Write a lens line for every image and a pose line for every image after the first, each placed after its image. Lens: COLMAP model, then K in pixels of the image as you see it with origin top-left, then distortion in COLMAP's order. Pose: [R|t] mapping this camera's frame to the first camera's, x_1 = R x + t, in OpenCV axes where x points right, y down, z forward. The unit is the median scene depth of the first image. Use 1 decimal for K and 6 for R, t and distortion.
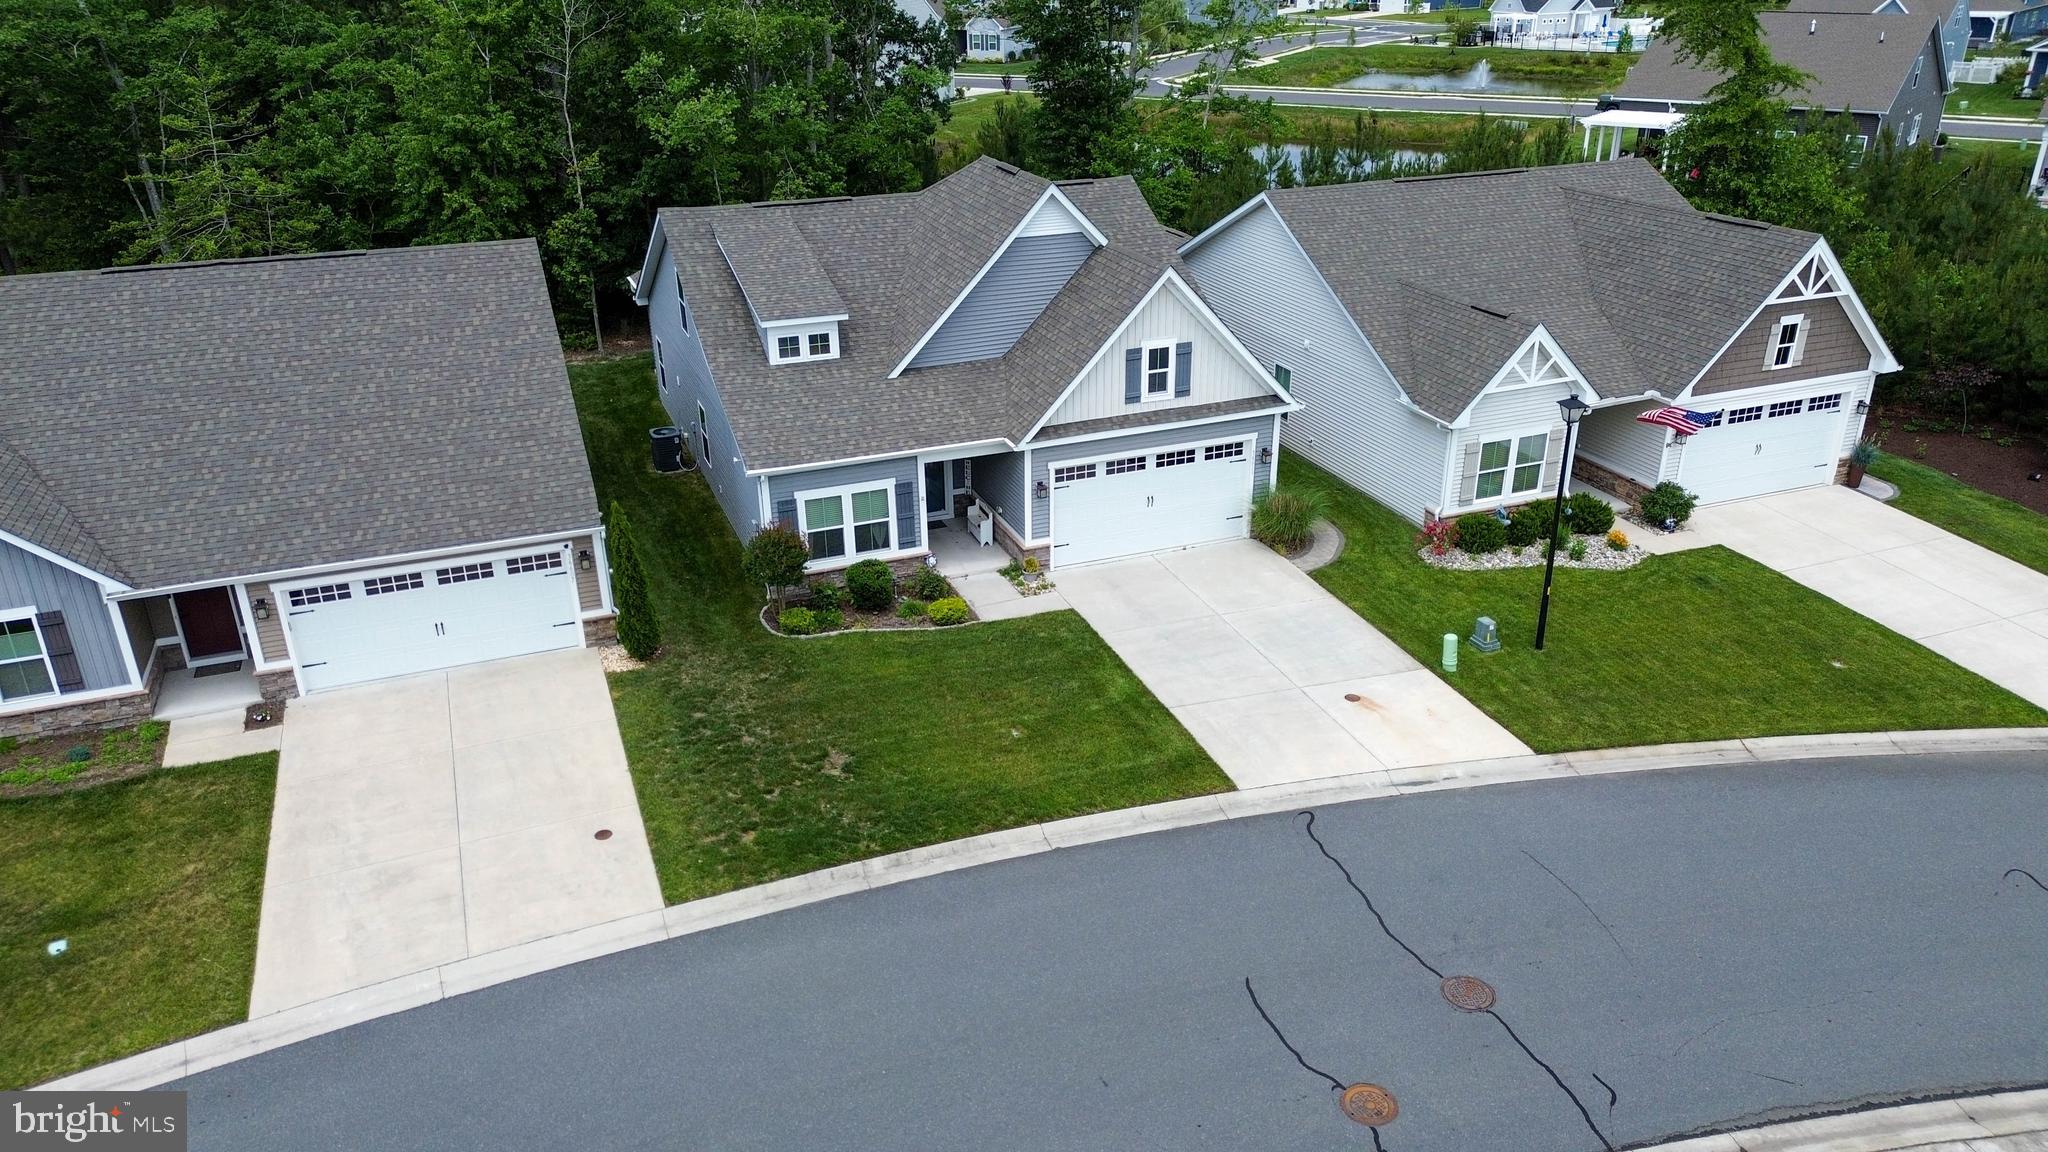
lens RADIAL K [[1447.5, 0, 1017.6], [0, 1447.5, 579.9], [0, 0, 1]] dist [0.074018, -0.077049]
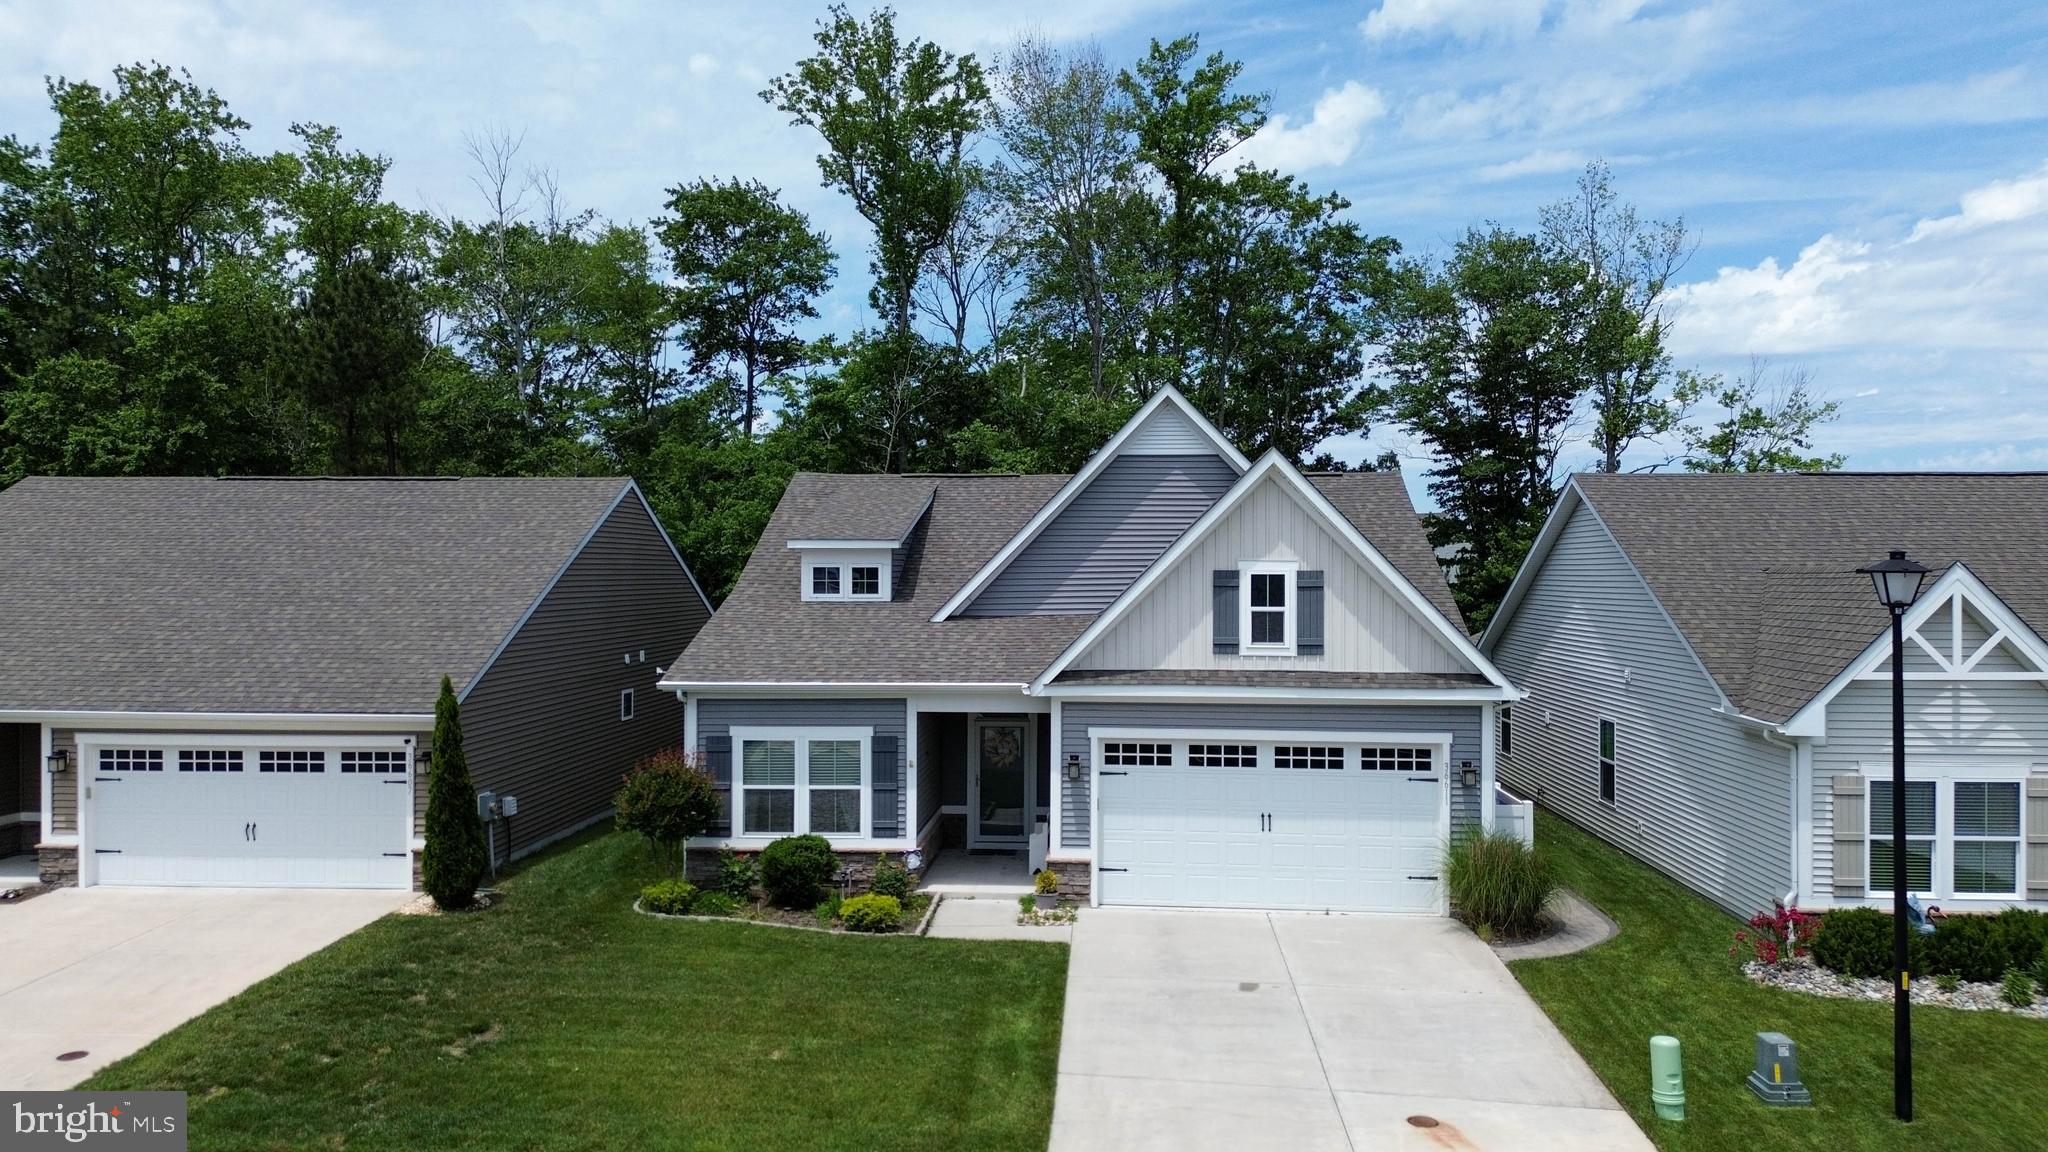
lens RADIAL K [[1447.5, 0, 1025.2], [0, 1447.5, 558.5], [0, 0, 1]] dist [0.074018, -0.077049]
pose [[0.902955, 0.009389, -0.429632, 0.282938], [-0.188568, 0.907026, -0.376490, 0.106379], [0.386153, 0.420969, 0.820775, 0.403149]]
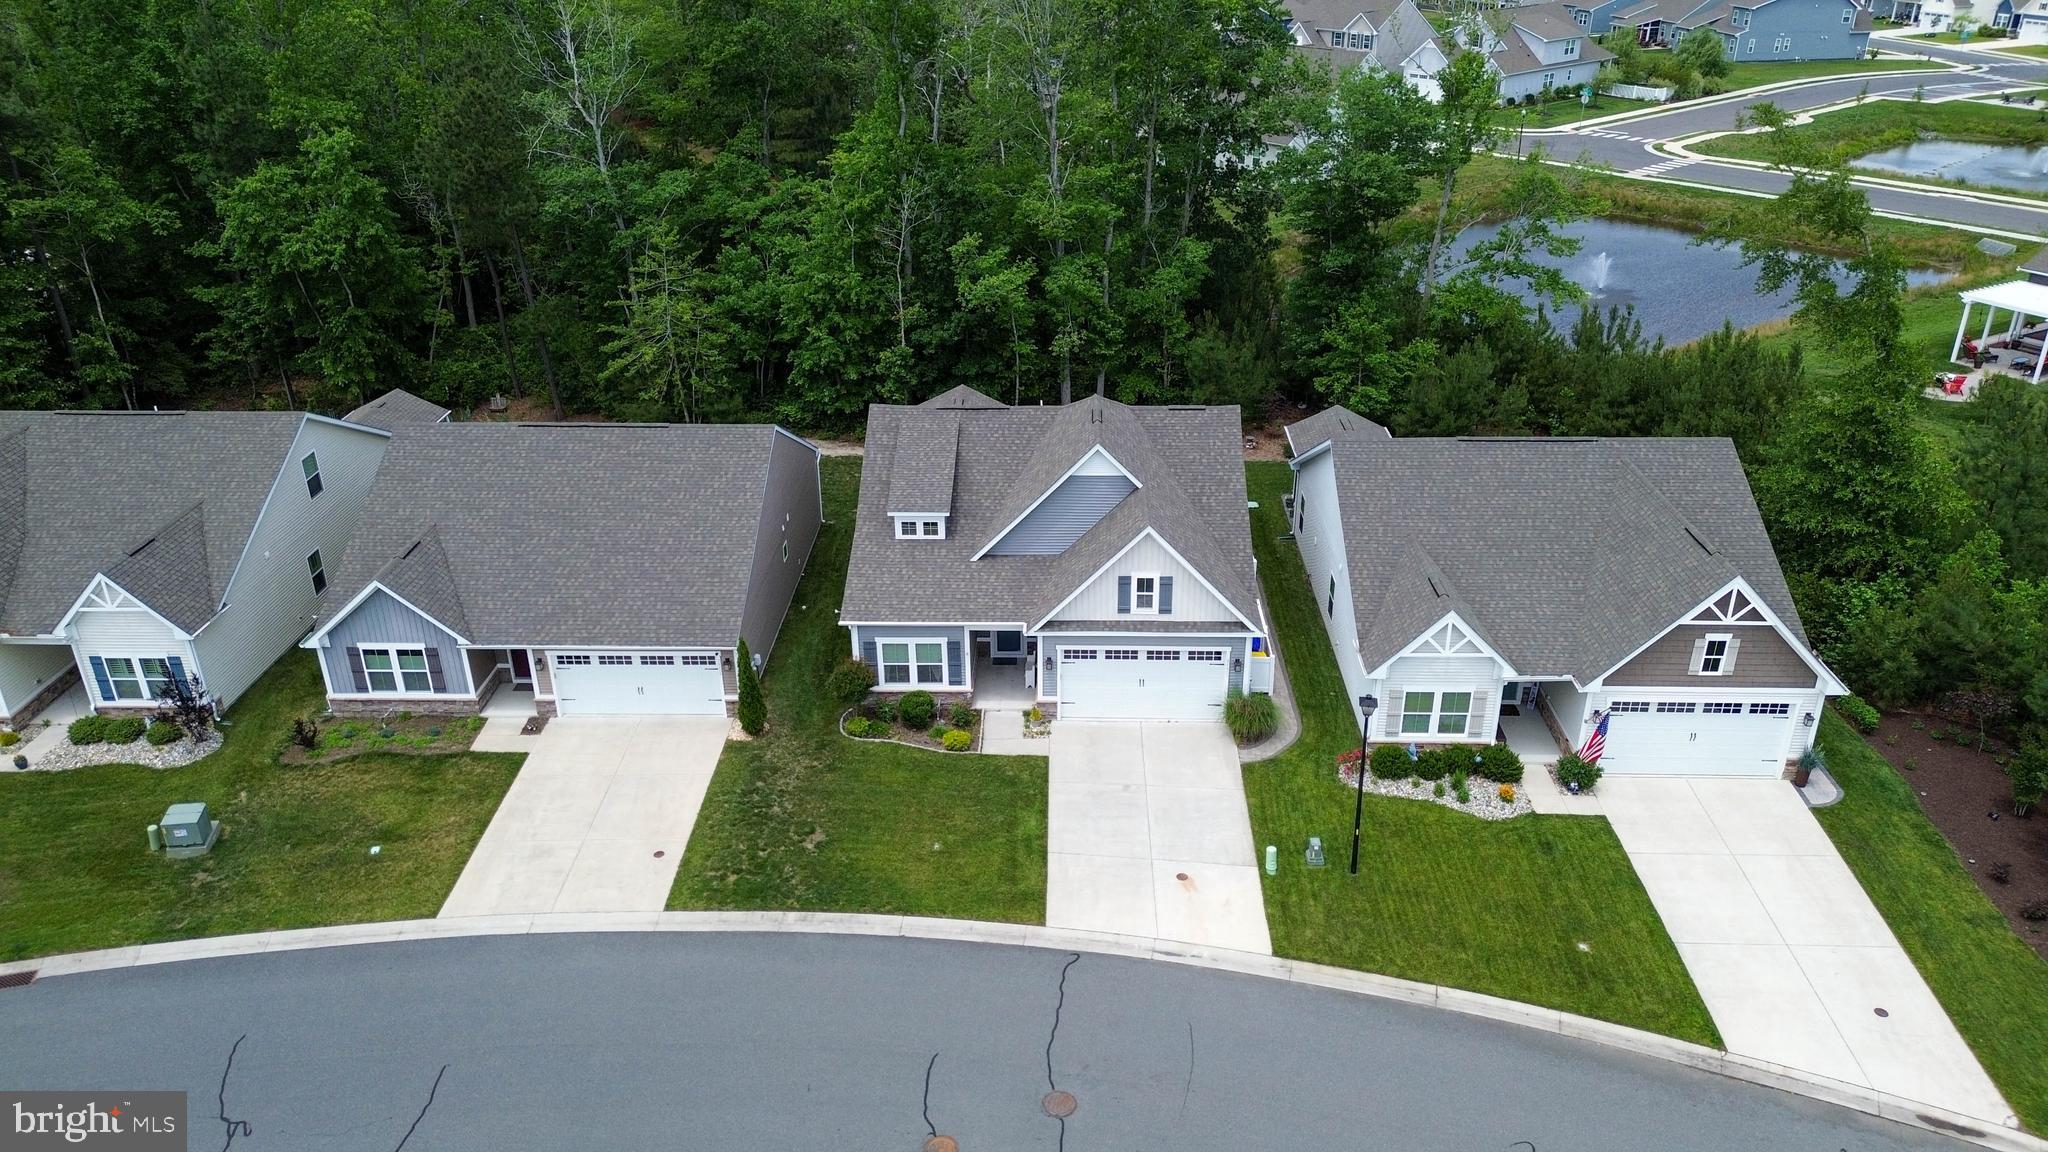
lens RADIAL K [[1447.5, 0, 1019.6], [0, 1447.5, 566.8], [0, 0, 1]] dist [0.074018, -0.077049]
pose [[0.917581, 0.172119, -0.358358, 0.466028], [-0.161067, 0.985074, 0.060714, -0.231824], [0.363460, 0.002009, 0.931608, -0.284341]]
